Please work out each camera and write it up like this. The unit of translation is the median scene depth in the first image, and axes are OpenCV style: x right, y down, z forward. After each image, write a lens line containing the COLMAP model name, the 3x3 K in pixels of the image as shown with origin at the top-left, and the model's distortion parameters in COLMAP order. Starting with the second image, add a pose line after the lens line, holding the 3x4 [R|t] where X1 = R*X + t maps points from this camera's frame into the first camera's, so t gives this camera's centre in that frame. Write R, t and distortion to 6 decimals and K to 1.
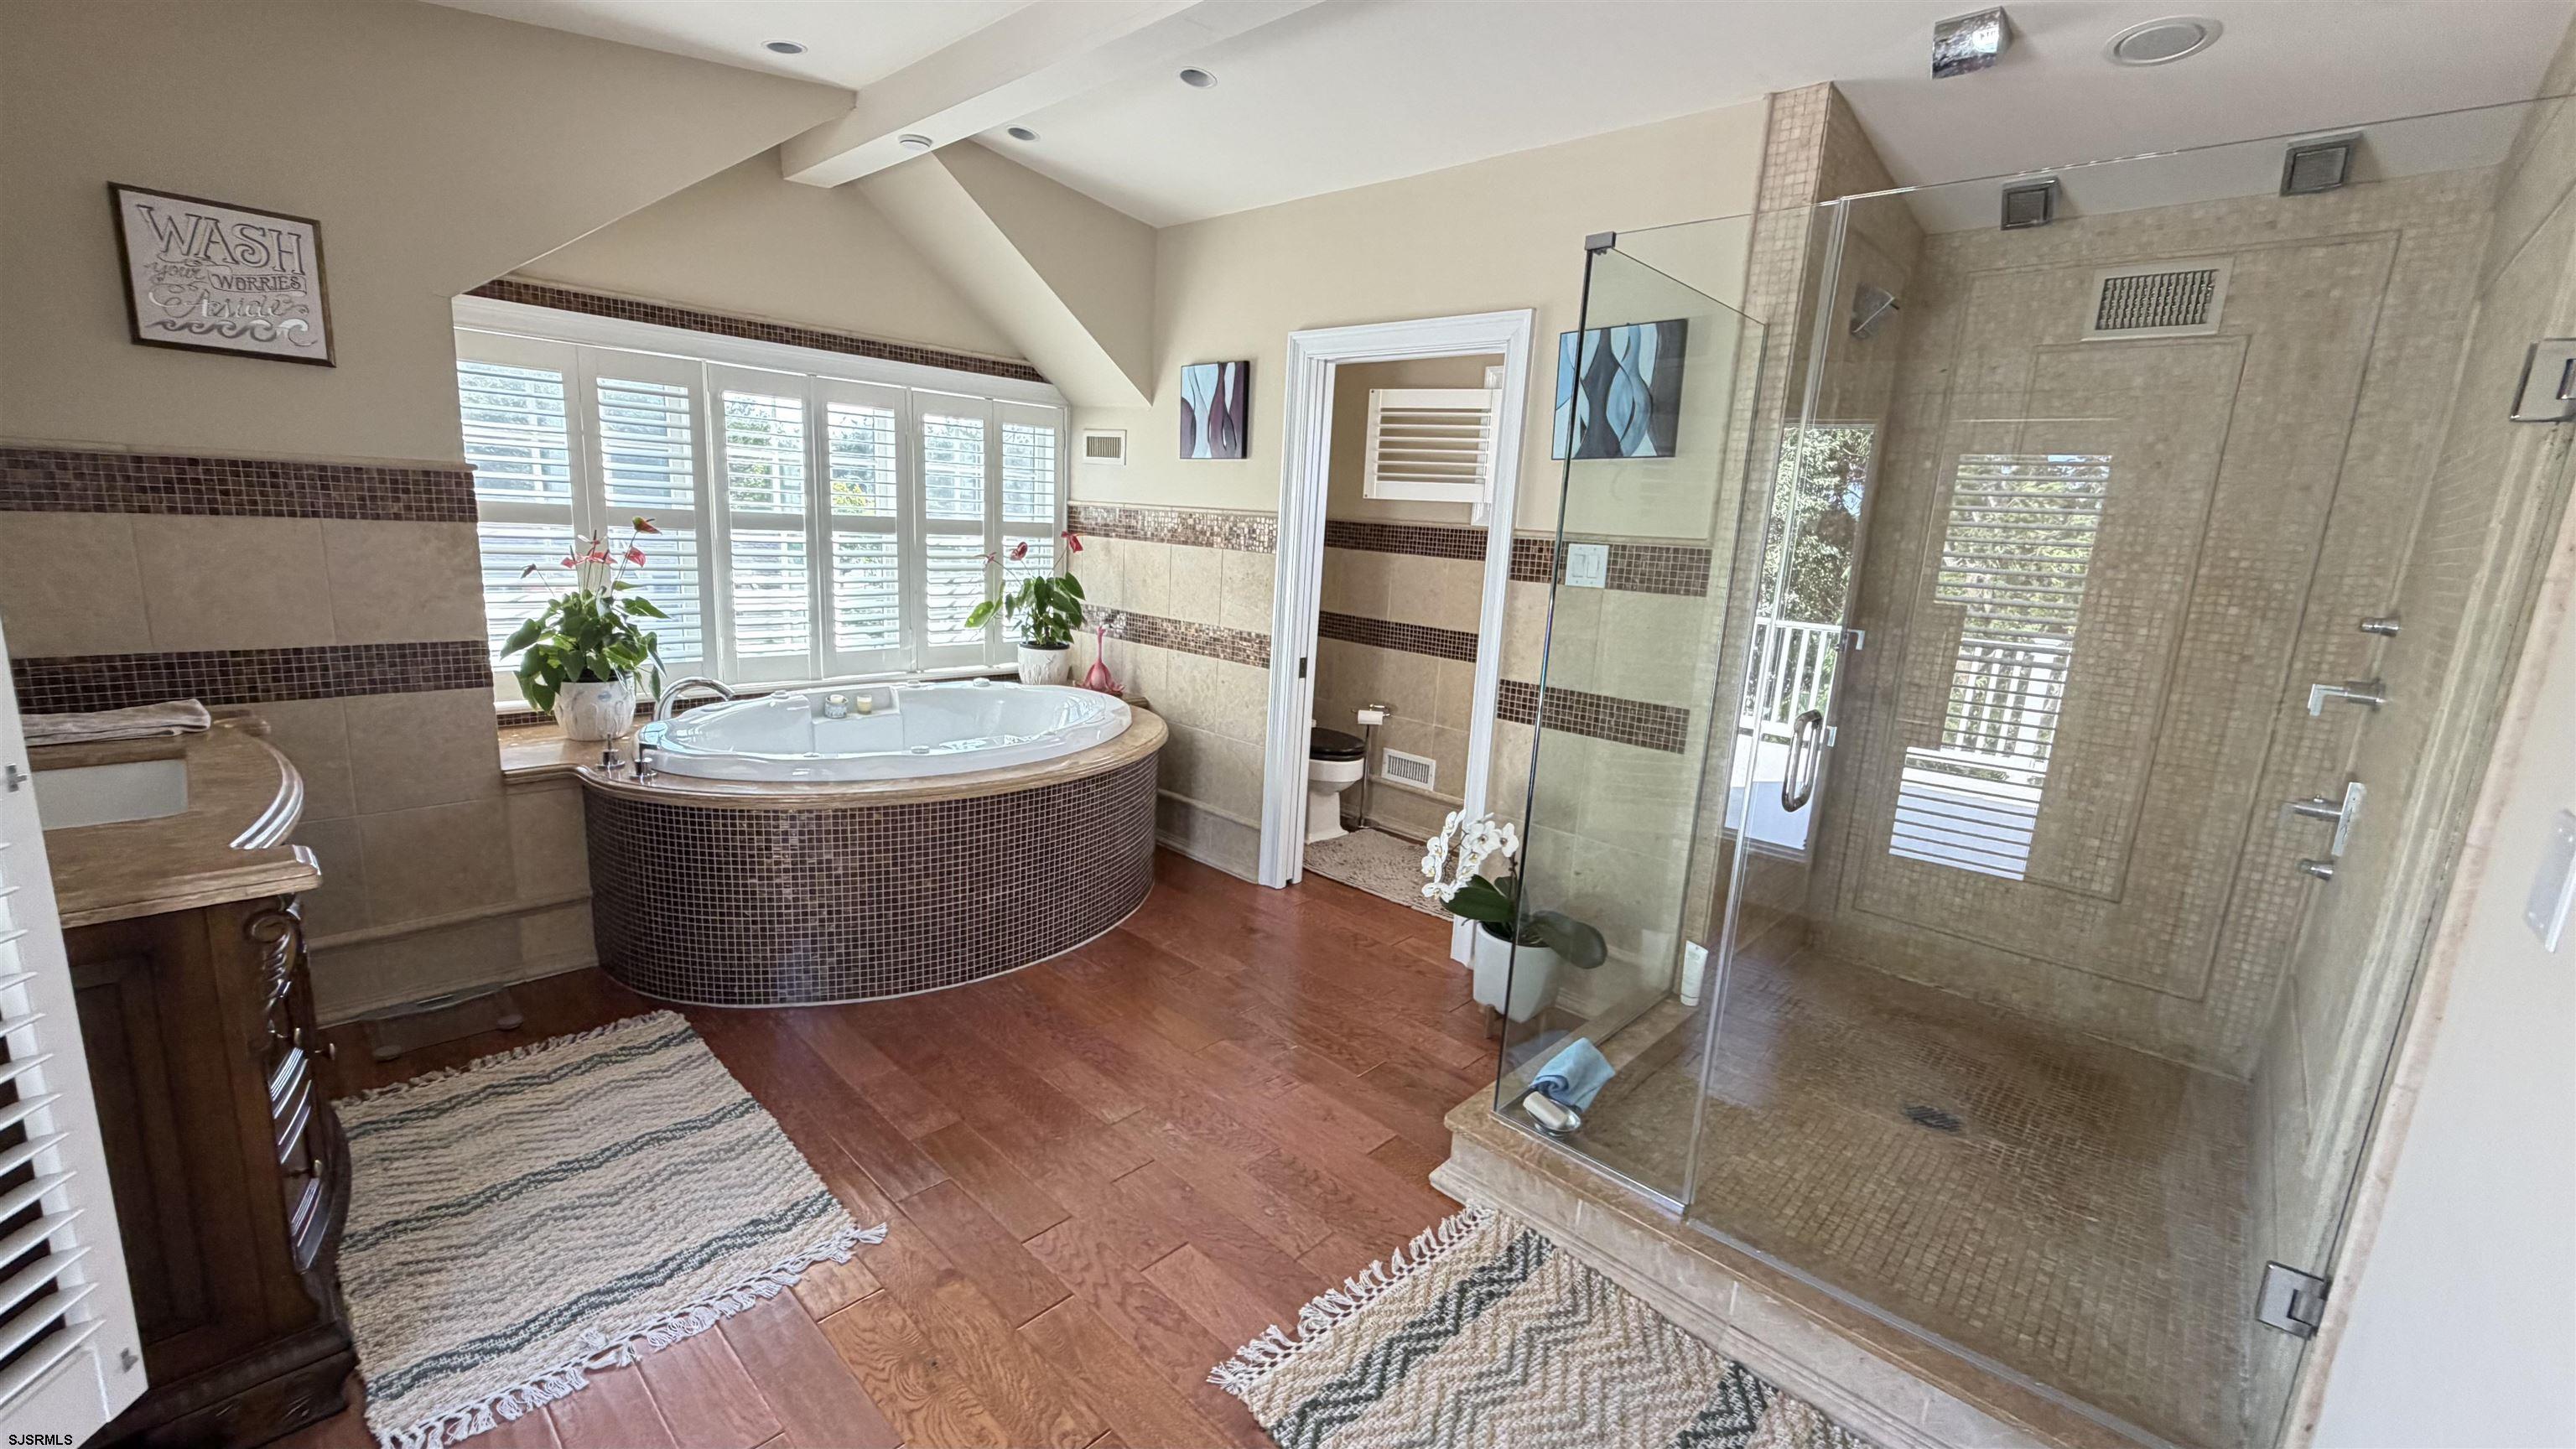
lens RADIAL K [[1022.7, 0, 1290.8], [0, 1022.7, 726.1], [0, 0, 1]] dist [0.001084, -0.000725]
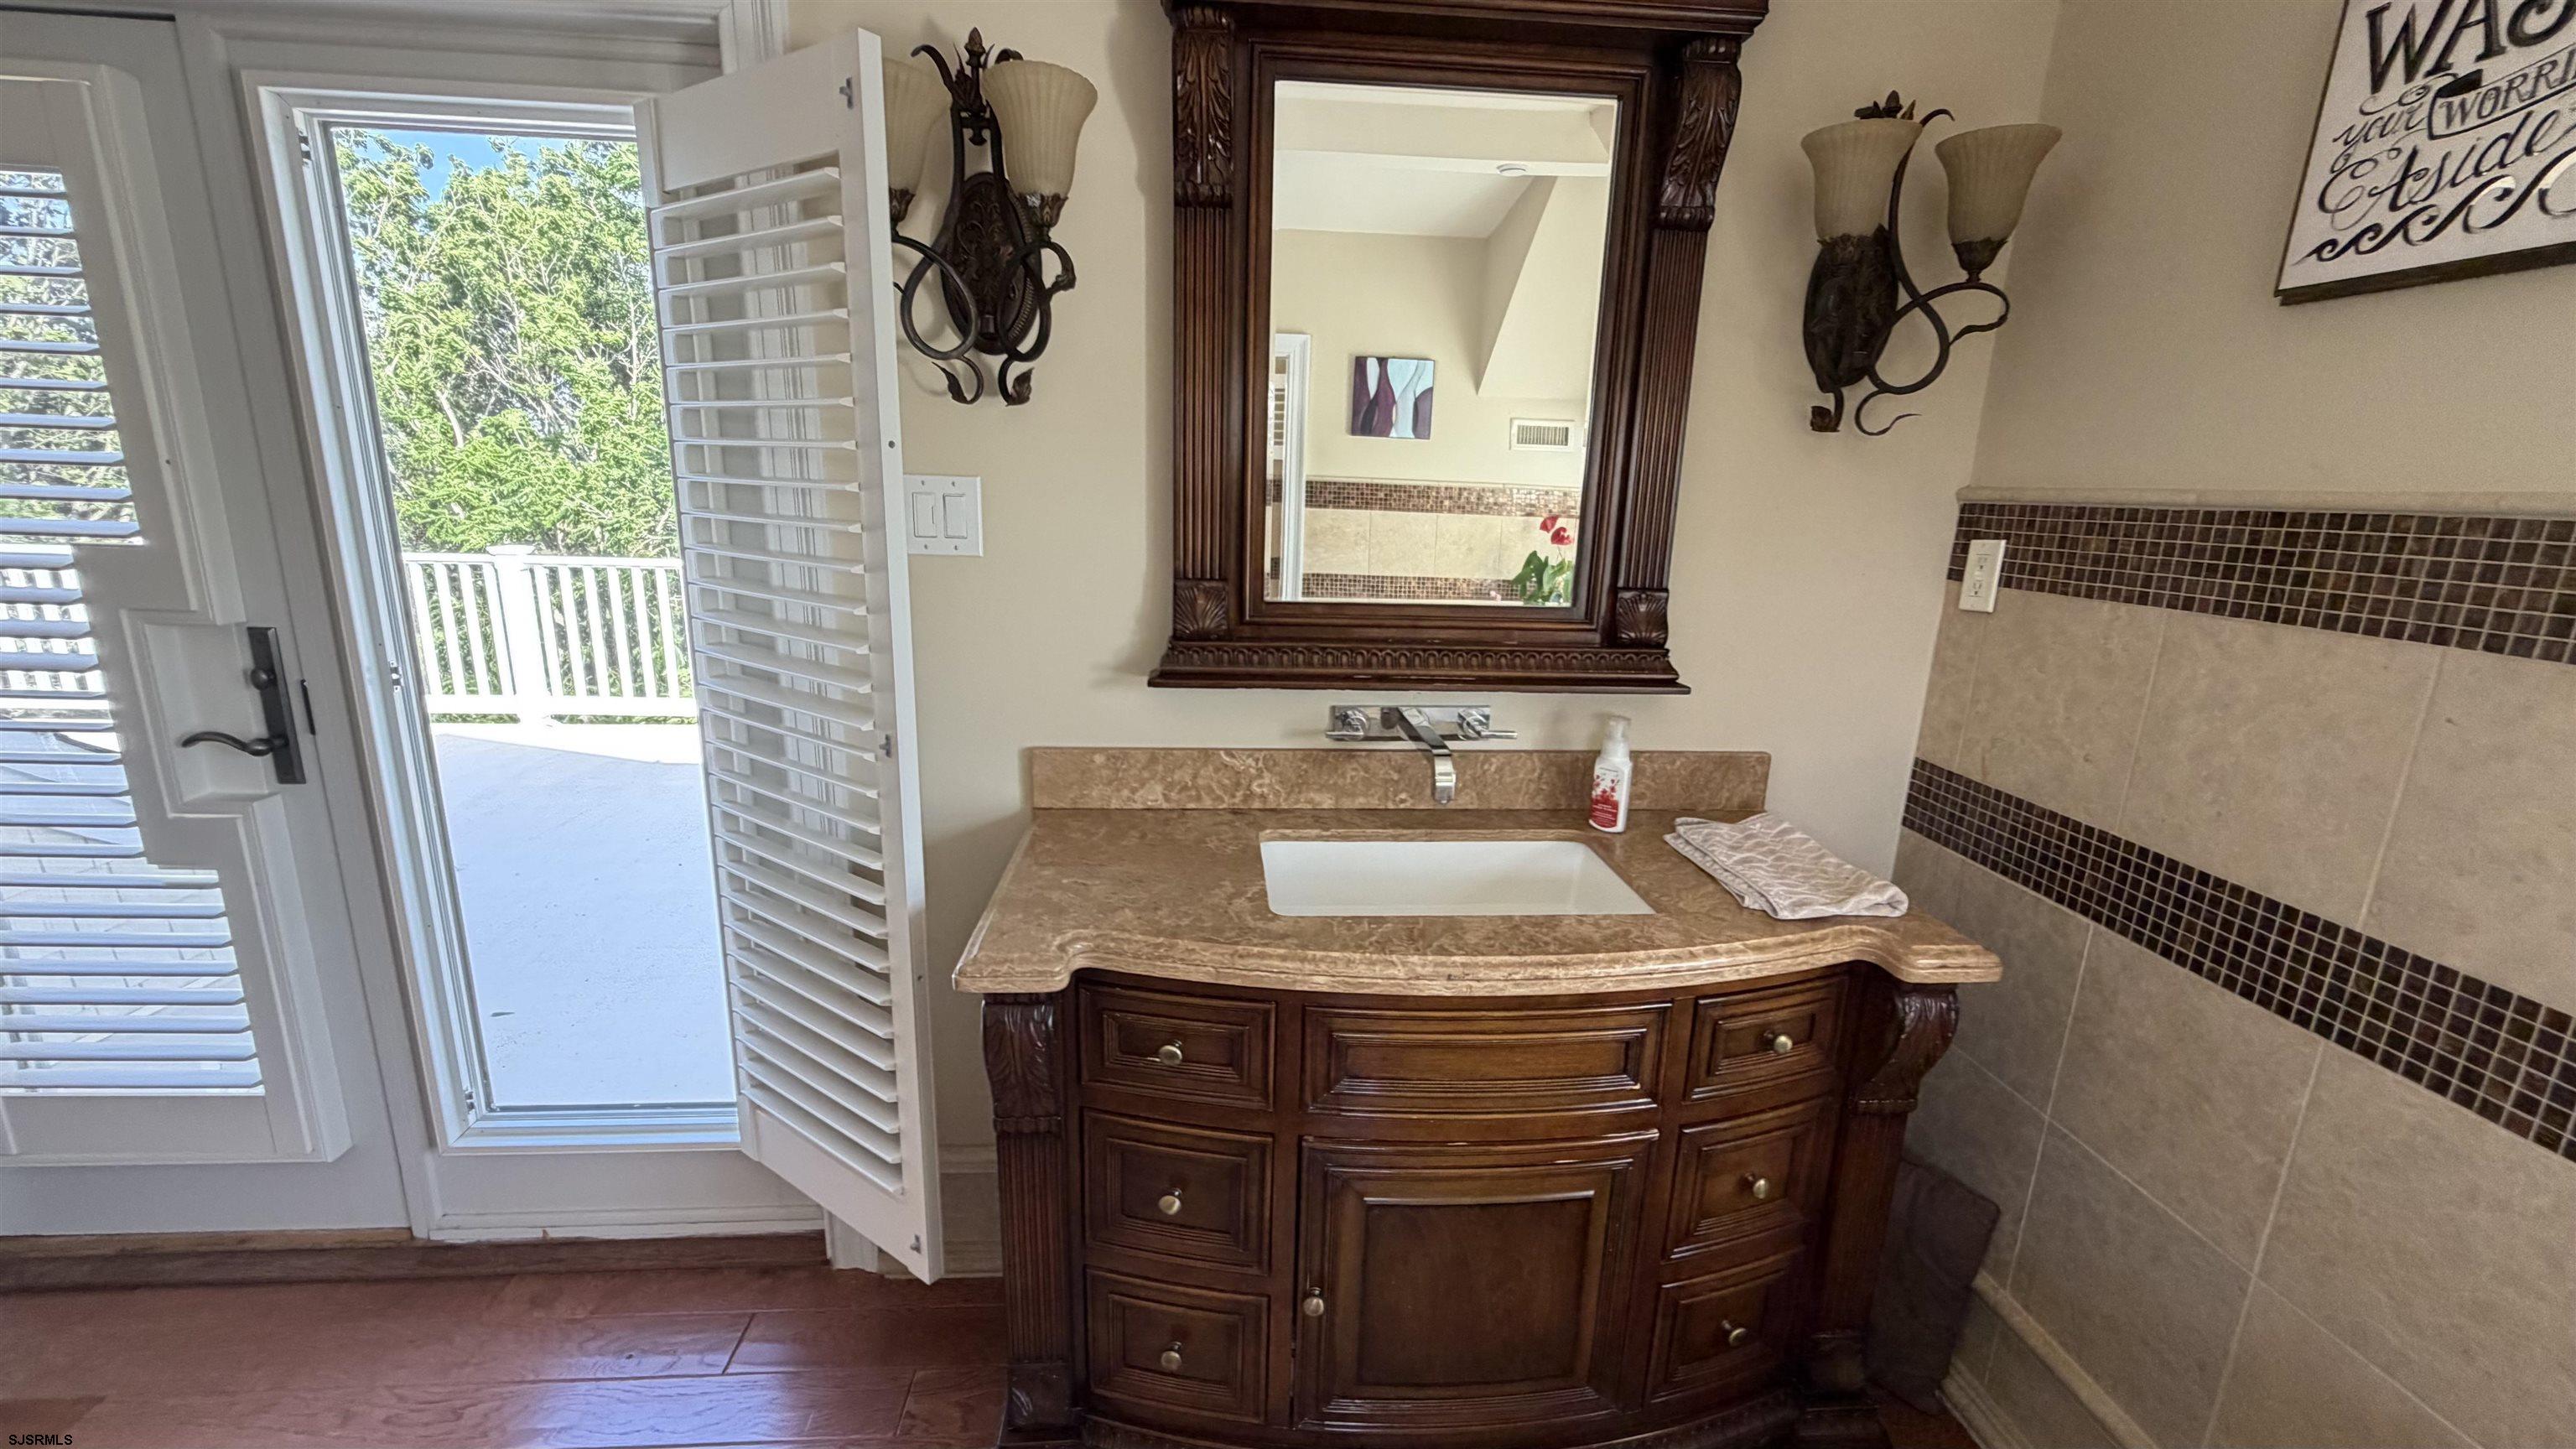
lens RADIAL K [[1022.7, 0, 1286.1], [0, 1022.7, 722.5], [0, 0, 1]] dist [0.001084, -0.000725]
pose [[-0.675077, 0.092535, -0.731921, -0.207250], [-0.217765, 0.922903, 0.317534, -0.130209], [0.704875, 0.373747, -0.602880, 0.593357]]
